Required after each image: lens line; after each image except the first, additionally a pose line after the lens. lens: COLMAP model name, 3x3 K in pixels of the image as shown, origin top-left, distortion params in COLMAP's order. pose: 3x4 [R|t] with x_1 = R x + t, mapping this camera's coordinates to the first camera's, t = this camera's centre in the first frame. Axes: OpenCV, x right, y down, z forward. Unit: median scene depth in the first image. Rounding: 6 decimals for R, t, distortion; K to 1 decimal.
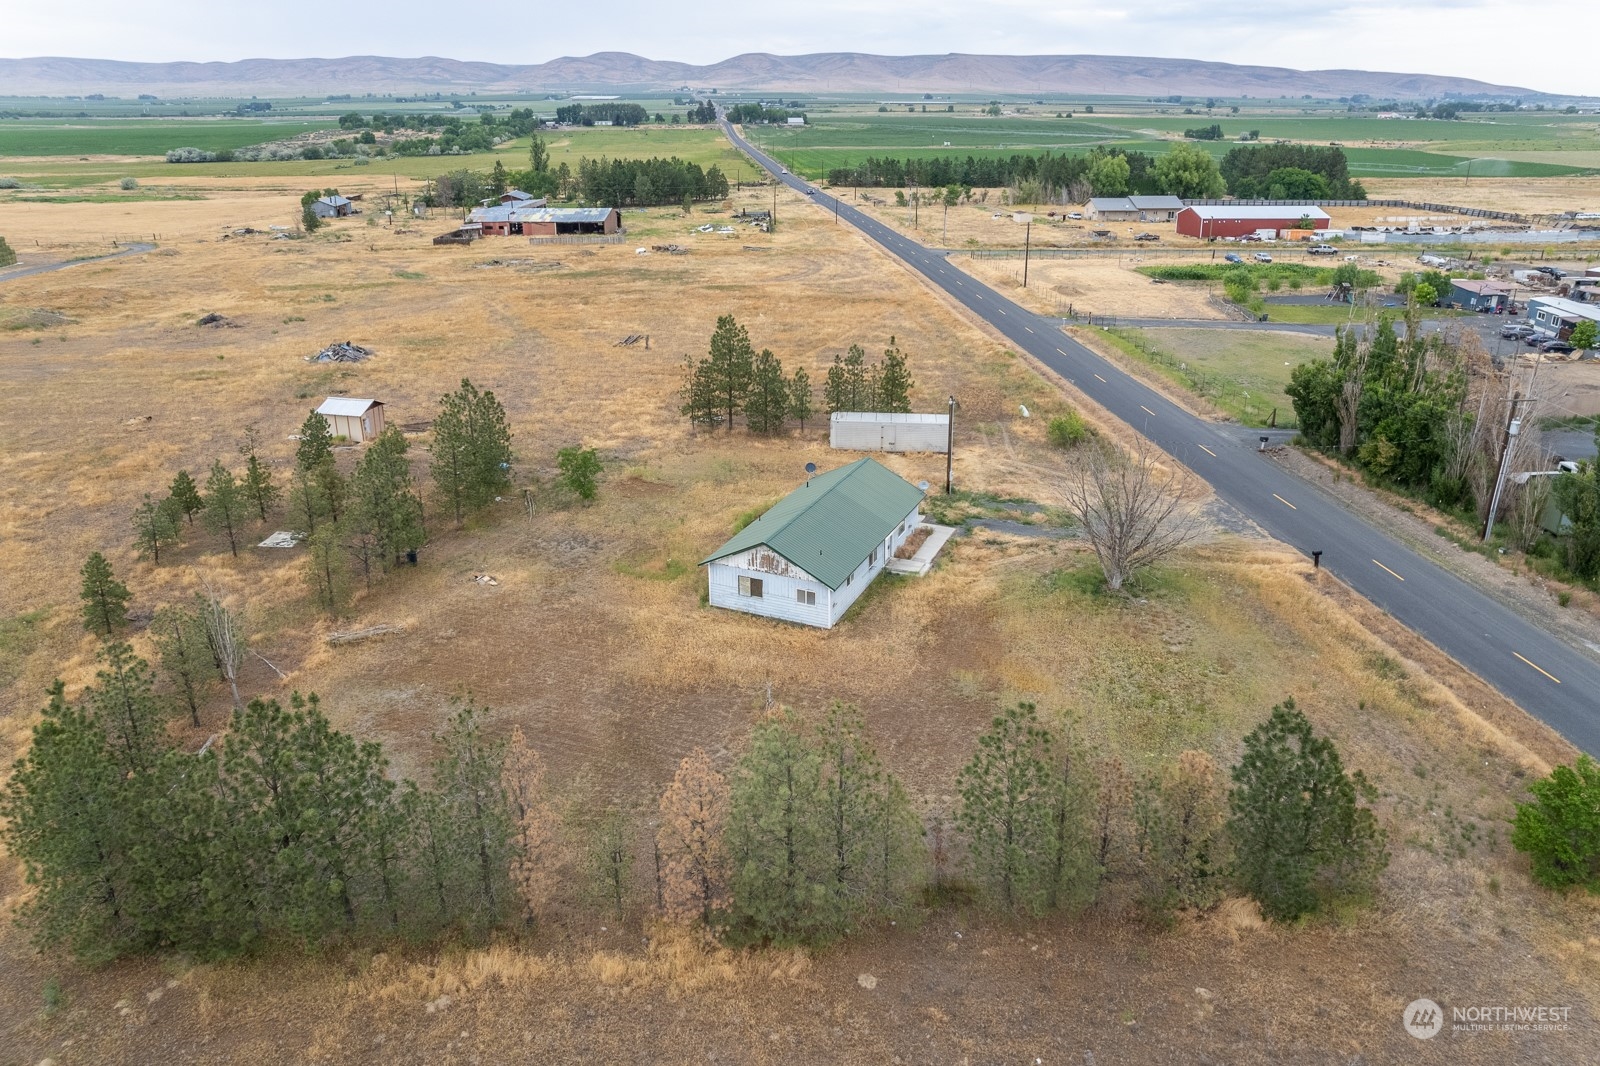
lens RADIAL K [[1055.1, 0, 800.2], [0, 1055.1, 508.0], [0, 0, 1]] dist [-0.083017, 0.077646]
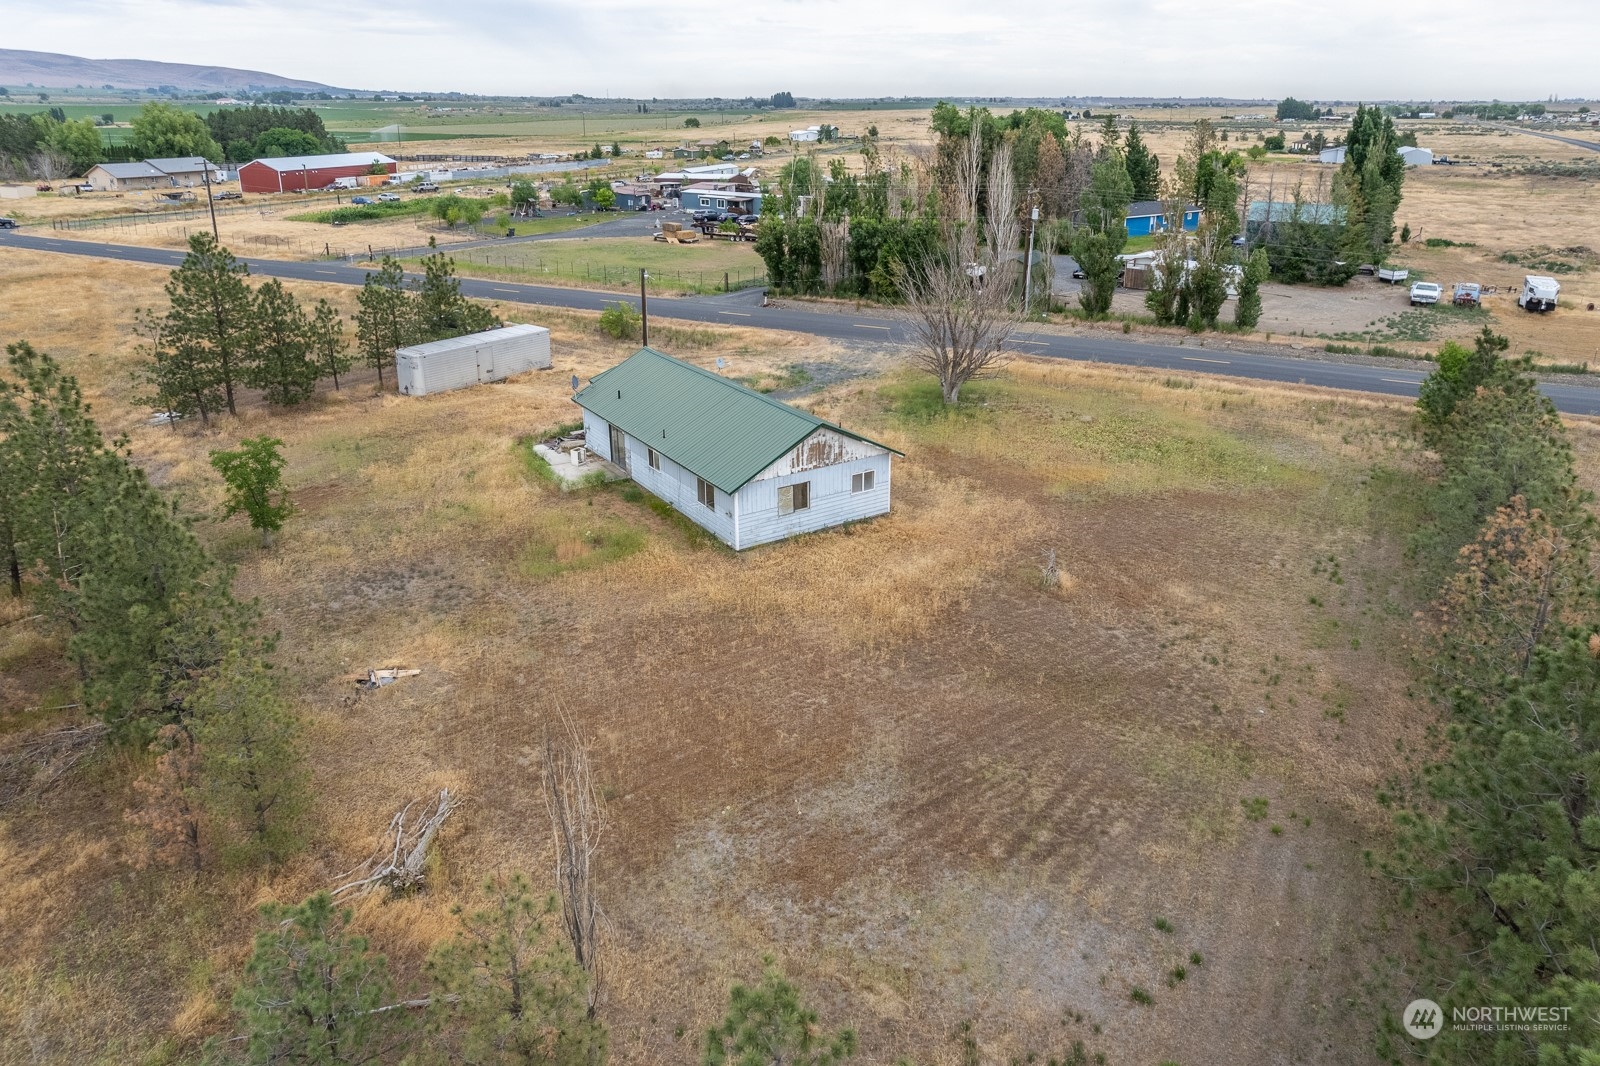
lens RADIAL K [[1069.8, 0, 802.7], [0, 1069.8, 443.4], [0, 0, 1]] dist [-0.092449, 0.108624]
pose [[0.546961, -0.256920, 0.796759, -0.277554], [0.299533, 0.948797, 0.100322, -0.014086], [-0.781737, 0.183783, 0.595911, 0.254358]]
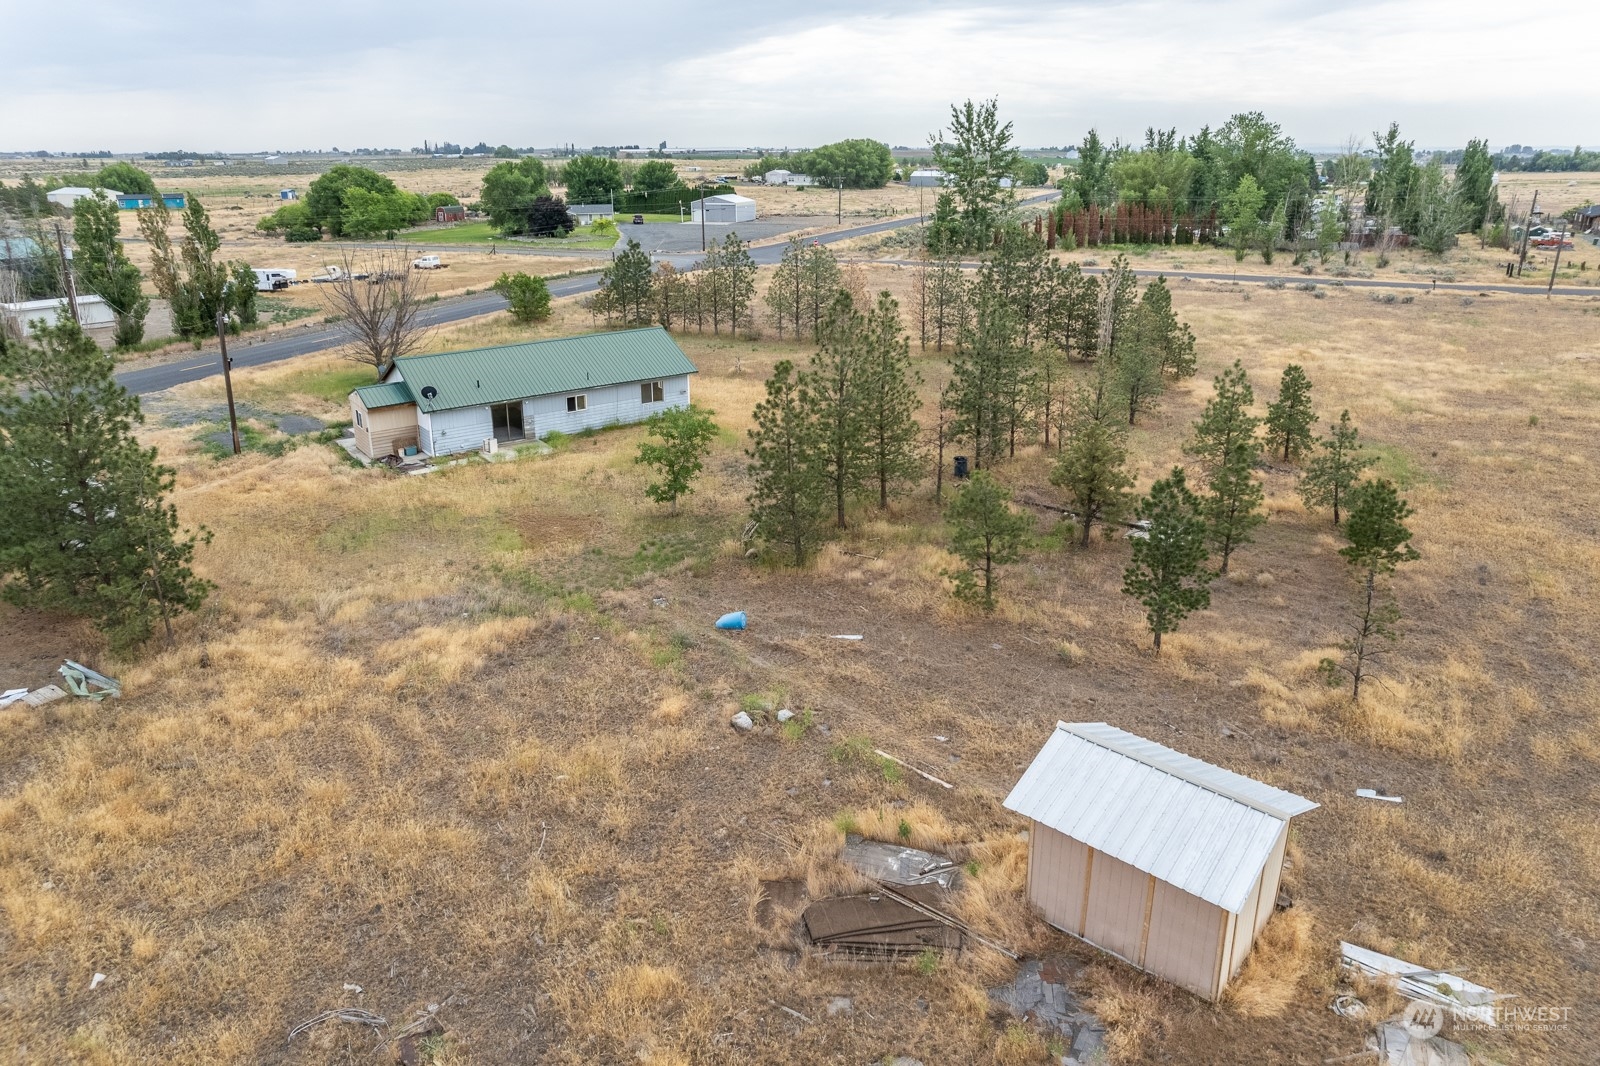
lens RADIAL K [[1055.1, 0, 800.2], [0, 1055.1, 508.0], [0, 0, 1]] dist [-0.083017, 0.077646]
pose [[-0.872987, -0.152722, 0.463216, -0.316188], [0.179247, 0.782798, 0.595901, -0.203367], [-0.453612, 0.603244, -0.655998, 0.790157]]
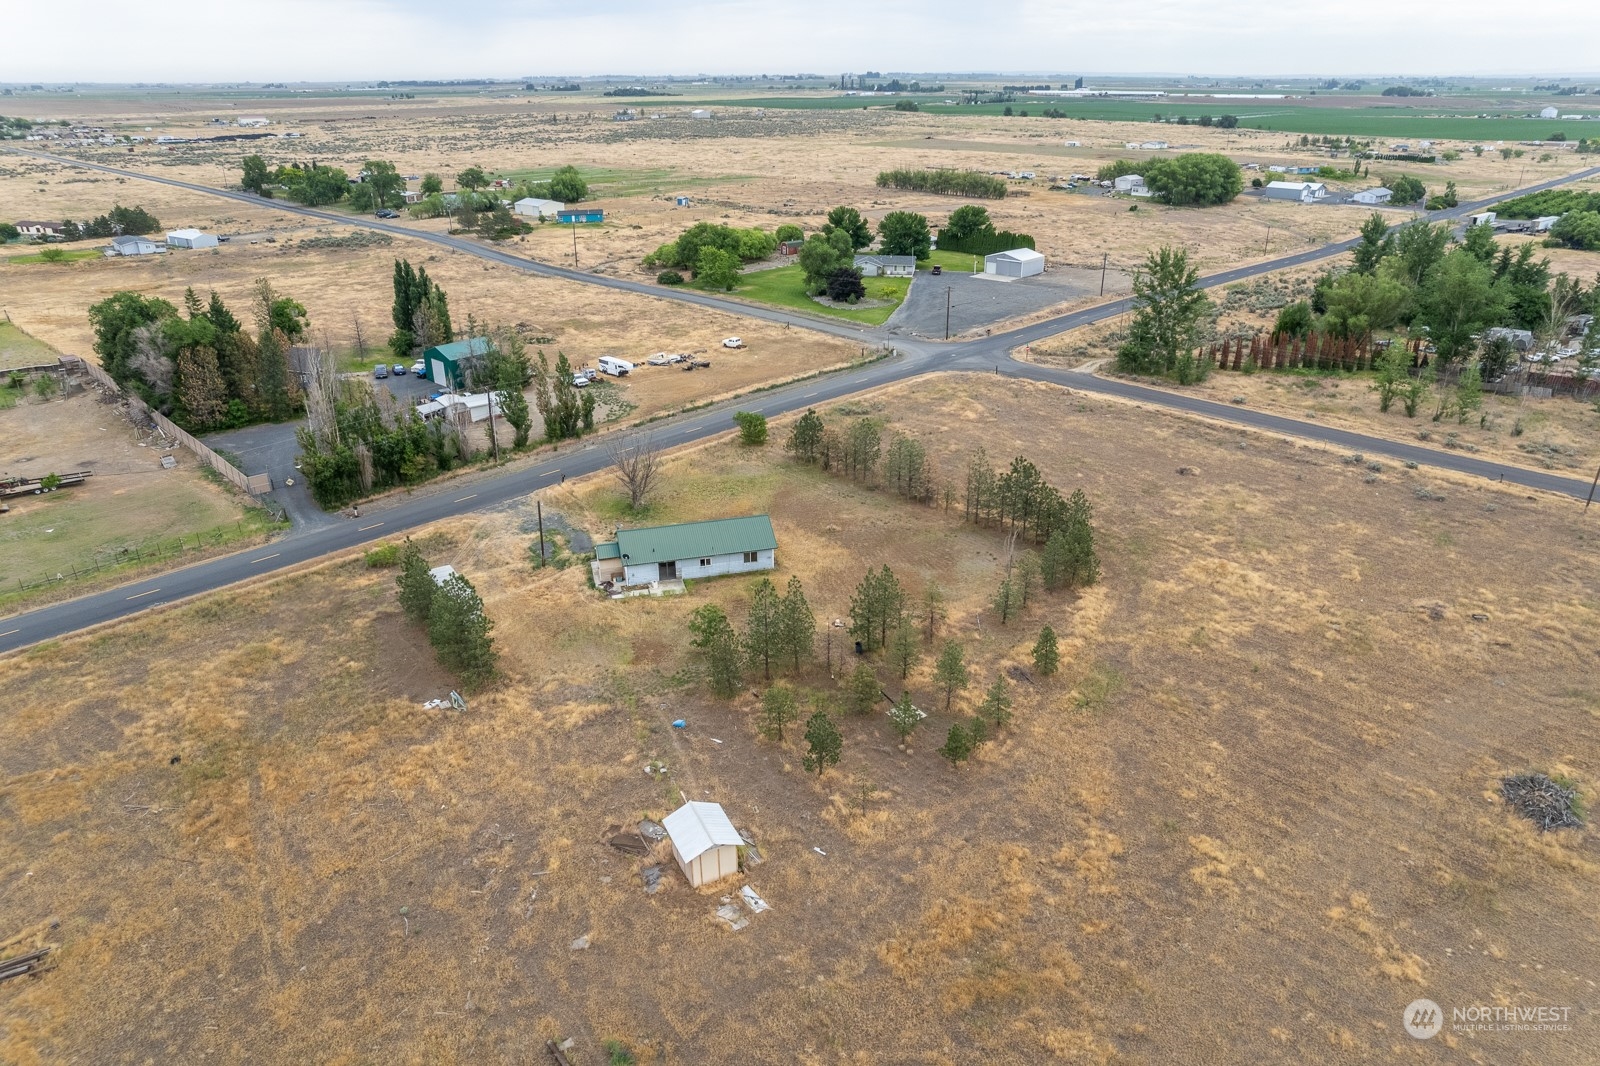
lens RADIAL K [[1058.5, 0, 788.9], [0, 1058.5, 529.7], [0, 0, 1]] dist [-0.079554, 0.069406]
pose [[-0.626515, -0.305862, 0.716887, -0.659720], [0.286004, 0.765400, 0.576510, -0.477902], [-0.725038, 0.566225, -0.392057, 0.780935]]
